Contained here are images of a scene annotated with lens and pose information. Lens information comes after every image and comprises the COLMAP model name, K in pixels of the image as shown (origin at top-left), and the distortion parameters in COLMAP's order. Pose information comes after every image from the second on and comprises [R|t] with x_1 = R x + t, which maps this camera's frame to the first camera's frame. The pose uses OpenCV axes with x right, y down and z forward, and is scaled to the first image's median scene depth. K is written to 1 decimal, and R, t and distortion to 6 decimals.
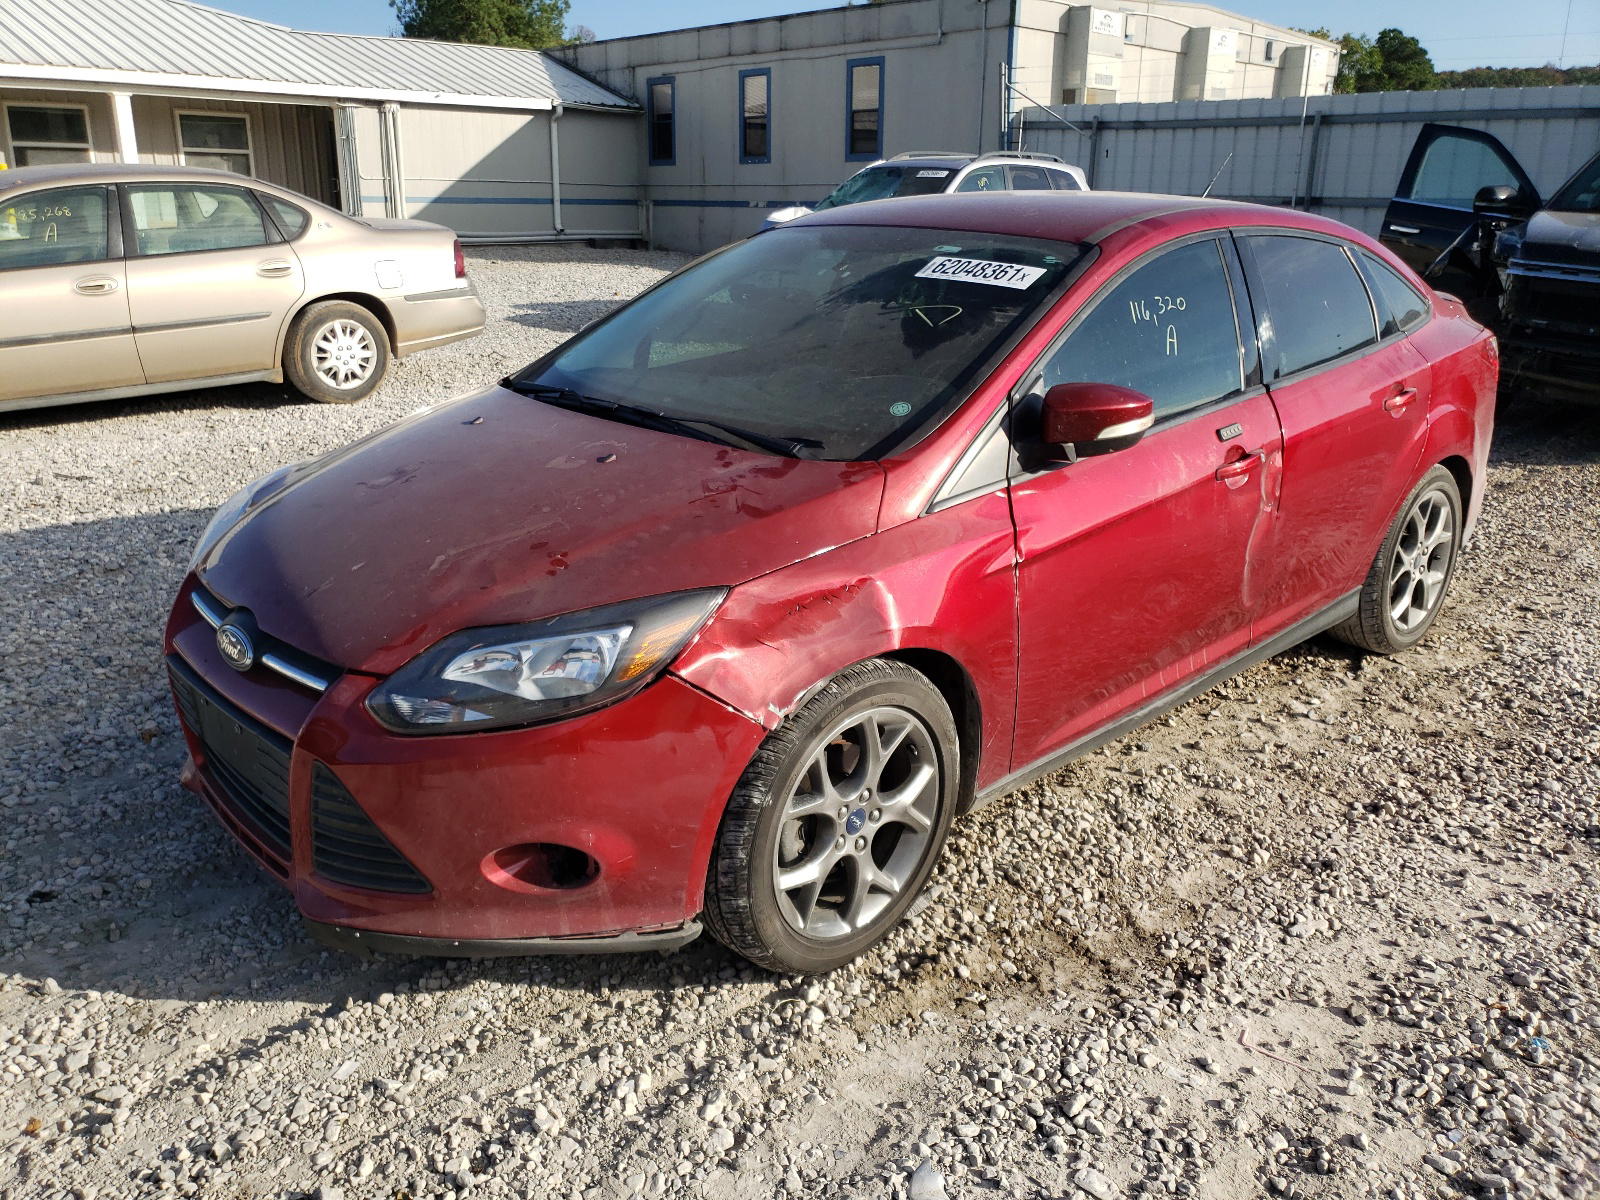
lens RADIAL K [[1300.2, 0, 801.4], [0, 1300.2, 643.1], [0, 0, 1]] dist [0.033802, -0.034787]
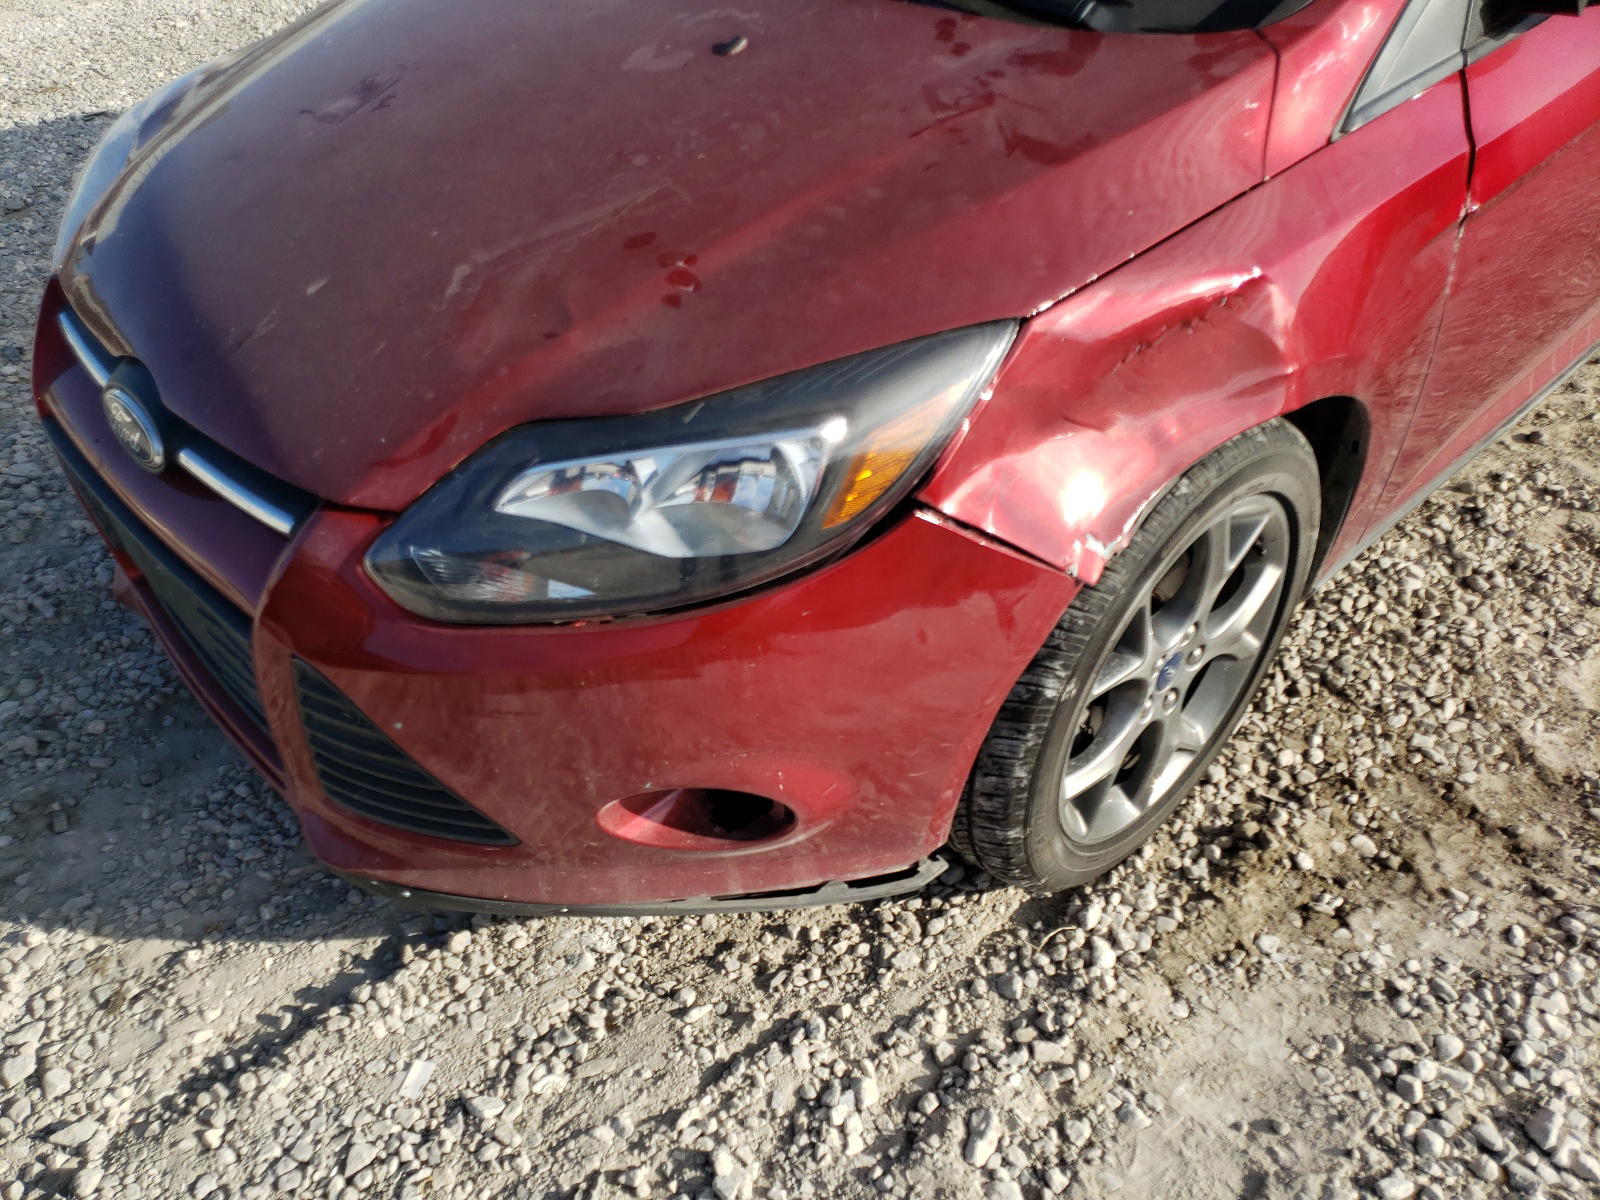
lens RADIAL K [[1300.2, 0, 801.4], [0, 1300.2, 643.1], [0, 0, 1]] dist [0.033802, -0.034787]
pose [[0.999161, -0.033878, -0.023024, -0.124484], [0.039400, 0.948582, 0.314069, -0.082465], [0.011201, -0.314713, 0.949121, 0.422573]]
